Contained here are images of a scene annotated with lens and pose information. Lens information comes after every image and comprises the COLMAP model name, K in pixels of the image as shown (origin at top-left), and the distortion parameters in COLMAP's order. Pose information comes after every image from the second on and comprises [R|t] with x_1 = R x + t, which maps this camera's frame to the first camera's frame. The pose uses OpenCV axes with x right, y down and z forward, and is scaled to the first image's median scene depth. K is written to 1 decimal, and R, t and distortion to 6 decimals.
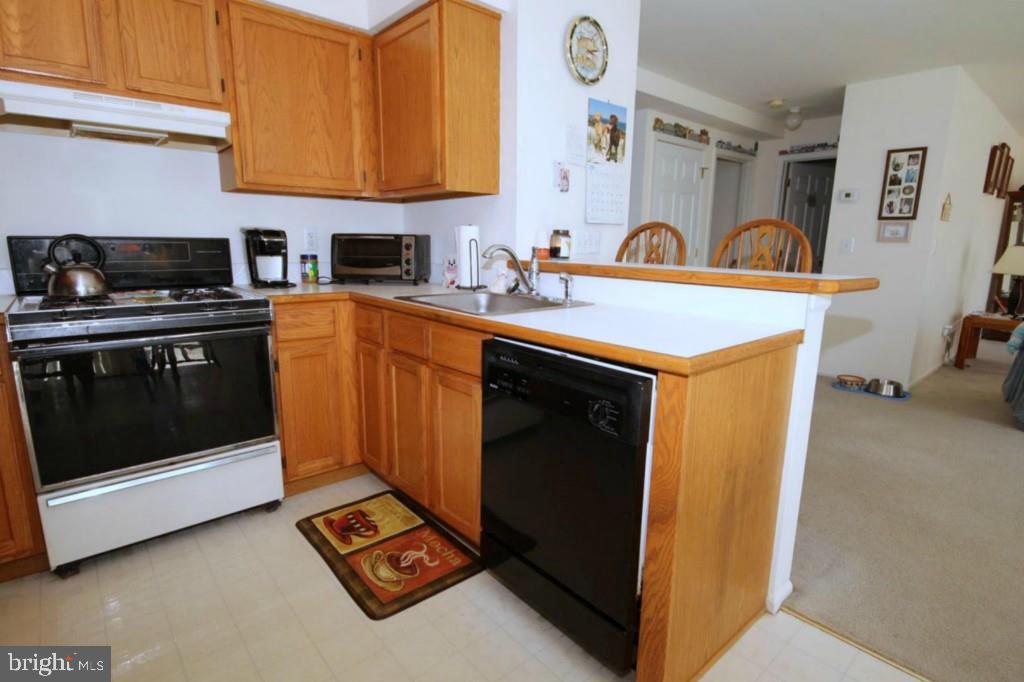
lens RADIAL K [[517.2, 0, 512.0], [0, 517.2, 341.0], [0, 0, 1]] dist [0.001614, 0.000263]
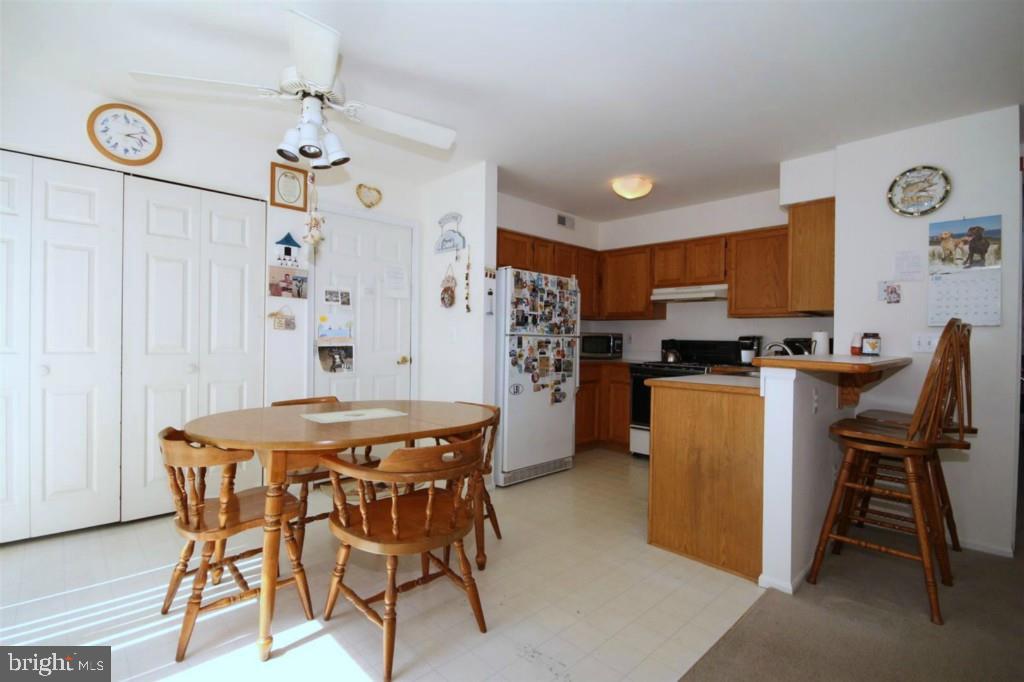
lens RADIAL K [[492.3, 0, 512.0], [0, 492.3, 341.0], [0, 0, 1]] dist [-0.001530, -0.000350]
pose [[0.042007, -0.008156, -0.999084, 1.311349], [-0.208679, 0.977841, -0.016757, 0.012573], [0.977082, 0.209192, 0.039374, 0.081045]]
